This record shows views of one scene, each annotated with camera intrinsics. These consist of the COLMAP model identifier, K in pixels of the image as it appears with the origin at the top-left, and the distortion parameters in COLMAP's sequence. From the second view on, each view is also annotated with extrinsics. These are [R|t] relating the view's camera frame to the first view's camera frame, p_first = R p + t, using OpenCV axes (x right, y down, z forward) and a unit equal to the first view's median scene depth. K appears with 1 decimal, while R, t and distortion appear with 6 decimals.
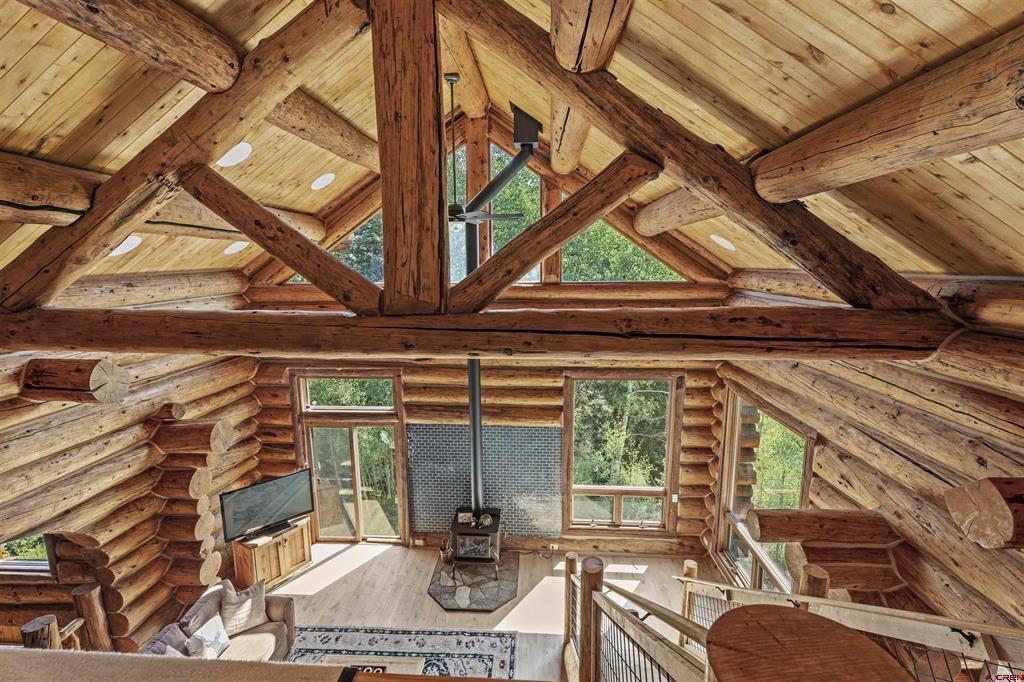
lens RADIAL K [[468.2, 0, 494.7], [0, 468.2, 334.1], [0, 0, 1]] dist [-0.000412, -0.000851]
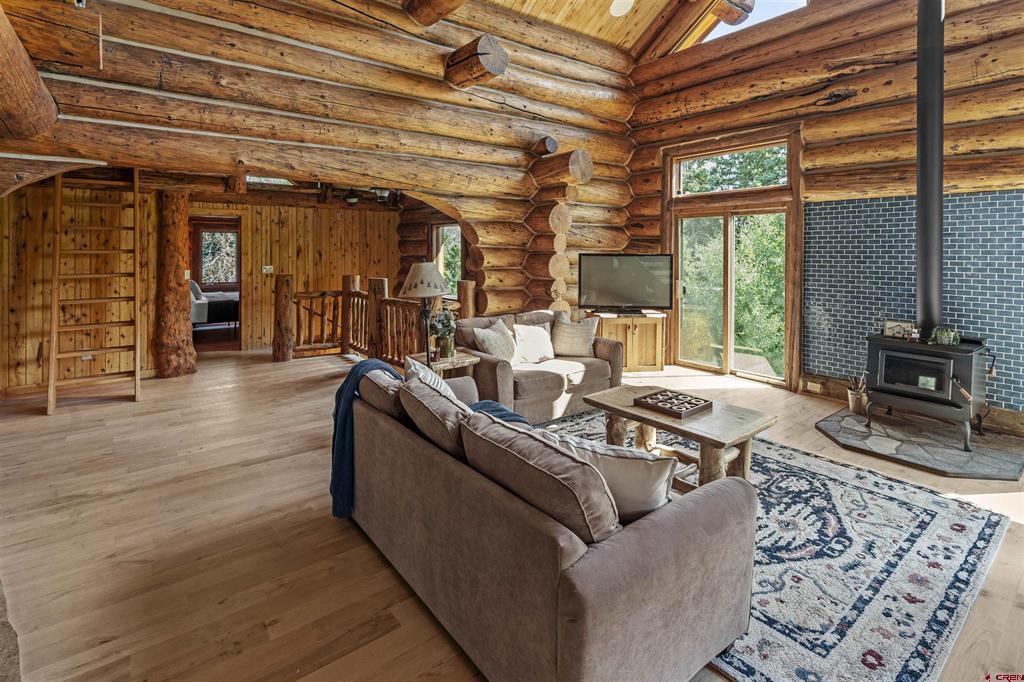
lens RADIAL K [[468.2, 0, 500.9], [0, 468.2, 237.6], [0, 0, 1]] dist [-0.000412, -0.000851]
pose [[0.662998, 0.026180, -0.748163, 0.042919], [-0.146427, 0.984620, -0.095305, 0.393668], [0.734161, 0.172739, 0.656635, 0.199870]]
